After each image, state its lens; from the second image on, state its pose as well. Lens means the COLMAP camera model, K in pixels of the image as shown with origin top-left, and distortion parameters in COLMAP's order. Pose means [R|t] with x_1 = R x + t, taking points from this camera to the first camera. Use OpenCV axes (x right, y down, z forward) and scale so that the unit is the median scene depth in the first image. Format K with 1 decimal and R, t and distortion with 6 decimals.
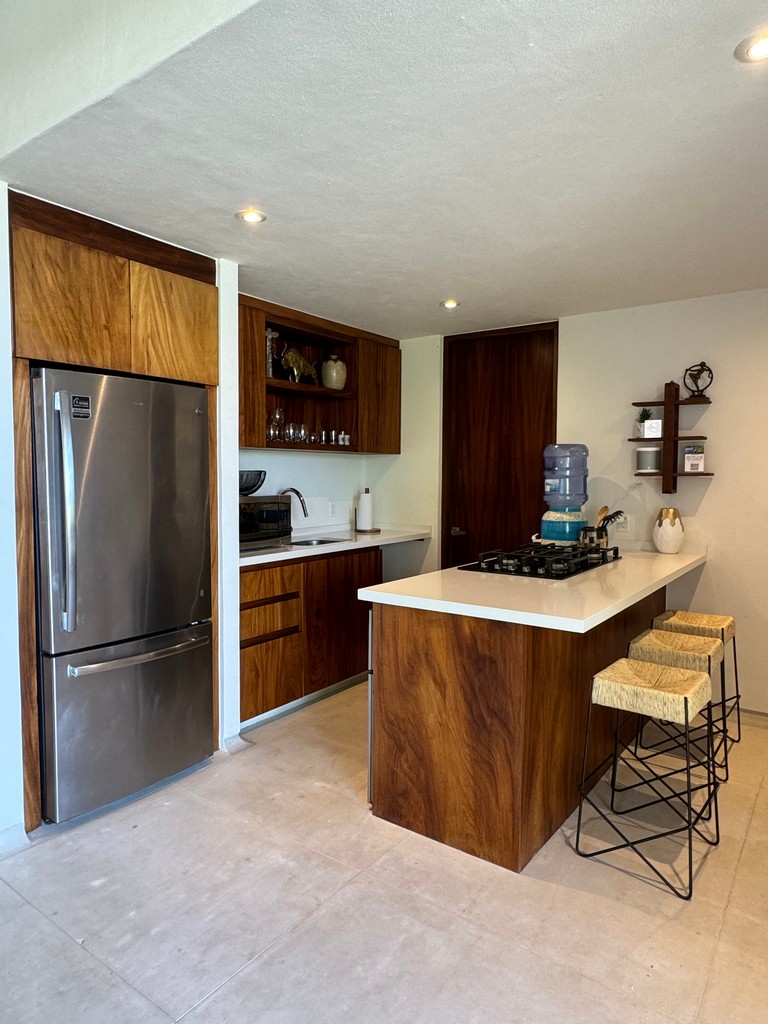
lens RADIAL K [[632.6, 0, 388.8], [0, 632.6, 508.6], [0, 0, 1]] dist [-0.006689, 0.007787]
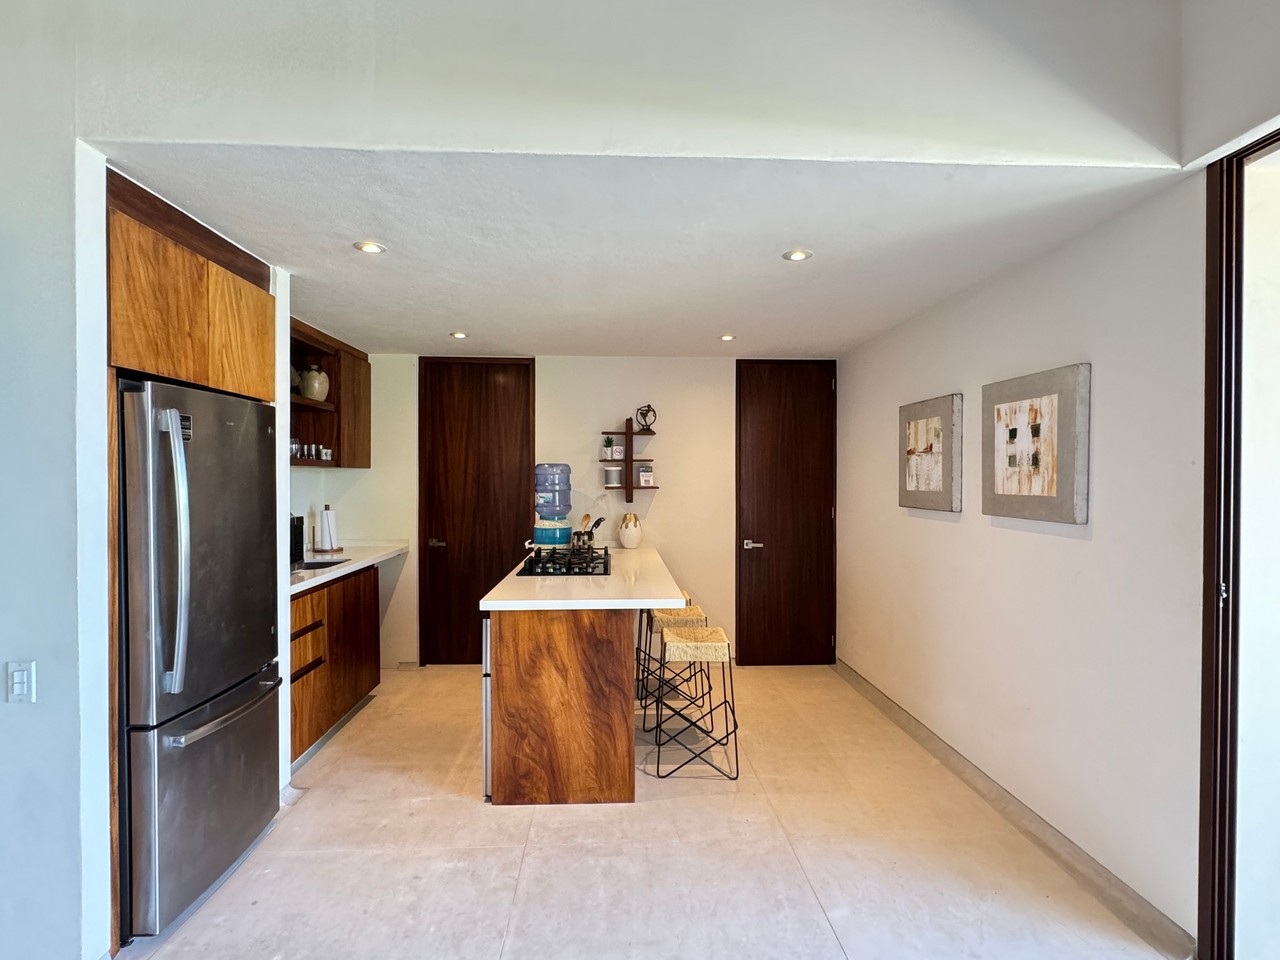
lens RADIAL K [[636.4, 0, 627.0], [0, 636.4, 481.8], [0, 0, 1]] dist [0.000816, 0.000198]
pose [[0.788620, -0.009331, 0.614810, -0.486361], [0.036507, 0.998831, -0.031669, -0.033432], [-0.613796, 0.047420, 0.788040, -0.044228]]
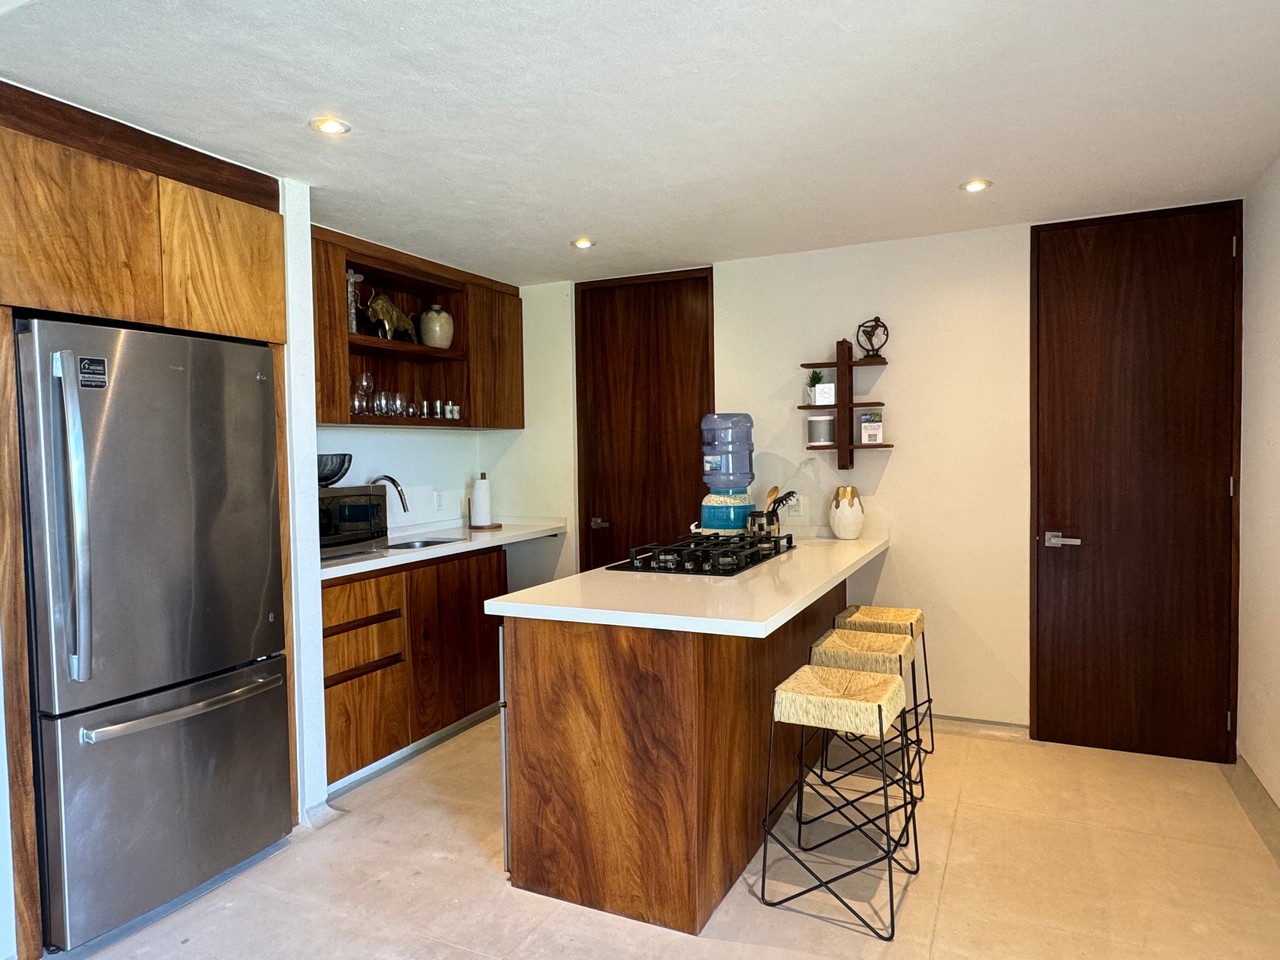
lens RADIAL K [[790.7, 0, 642.0], [0, 790.7, 481.4], [0, 0, 1]] dist [-0.006689, 0.007787]
pose [[0.984066, -0.029055, 0.175415, -0.022192], [0.032203, 0.999367, -0.015127, -0.000381], [-0.174864, 0.020535, 0.984378, -0.008889]]
